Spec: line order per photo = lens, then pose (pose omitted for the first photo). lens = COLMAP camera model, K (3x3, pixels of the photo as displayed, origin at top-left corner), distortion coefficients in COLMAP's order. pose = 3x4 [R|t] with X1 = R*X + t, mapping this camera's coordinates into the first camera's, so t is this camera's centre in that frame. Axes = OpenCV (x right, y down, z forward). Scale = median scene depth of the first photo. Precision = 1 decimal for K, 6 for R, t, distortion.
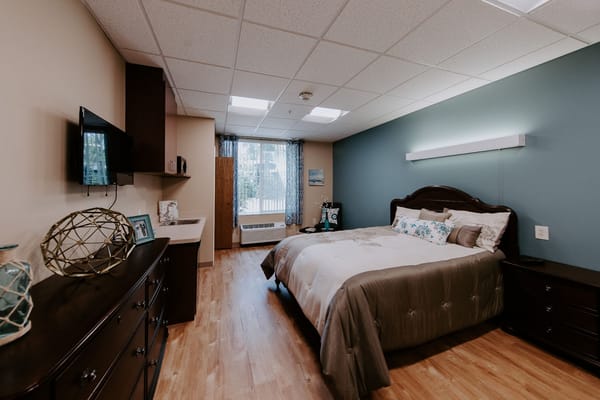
lens RADIAL K [[199.7, 0, 271.8], [0, 199.7, 196.4], [0, 0, 1]] dist [0.000251, -0.000012]
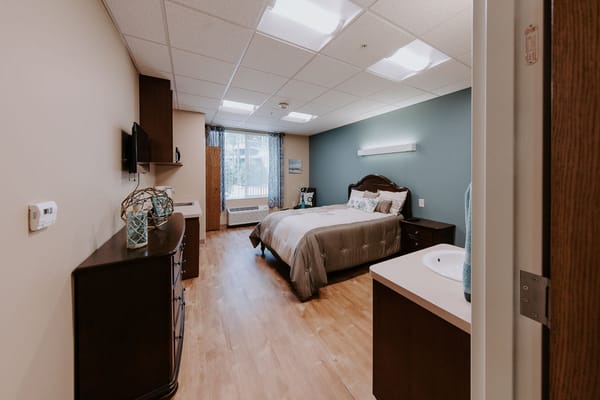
lens RADIAL K [[207.2, 0, 299.2], [0, 207.2, 193.0], [0, 0, 1]] dist [-0.000338, -0.000013]
pose [[0.976447, -0.011339, 0.215460, -0.023851], [0.001377, 0.998925, 0.046331, 0.009181], [-0.215754, -0.044943, 0.975413, -0.313264]]
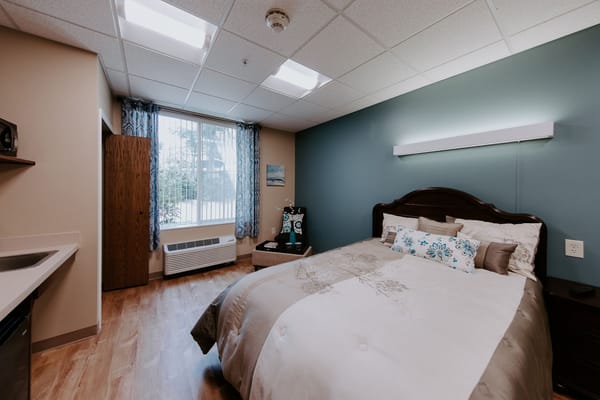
lens RADIAL K [[205.5, 0, 287.0], [0, 205.5, 194.9], [0, 0, 1]] dist [0.001667, 0.000075]
pose [[0.947858, 0.000297, 0.318694, 0.012810], [0.003229, 0.999939, -0.010534, -0.015603], [-0.318678, 0.011013, 0.947799, 0.379970]]
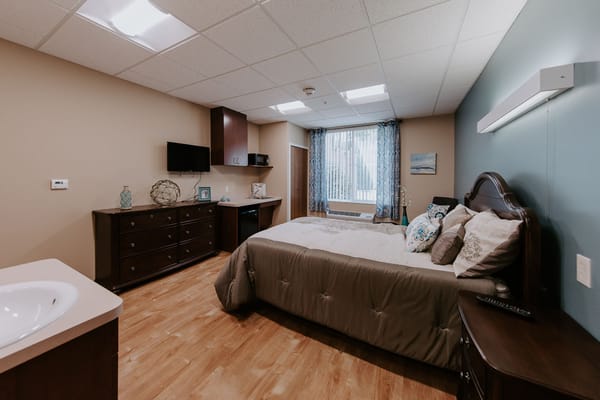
lens RADIAL K [[205.5, 0, 287.0], [0, 205.5, 194.9], [0, 0, 1]] dist [0.001667, 0.000075]
pose [[0.681736, 0.075459, -0.727696, 0.786327], [-0.045454, 0.997114, 0.060813, 0.004211], [0.730185, -0.008382, 0.683199, 0.106635]]
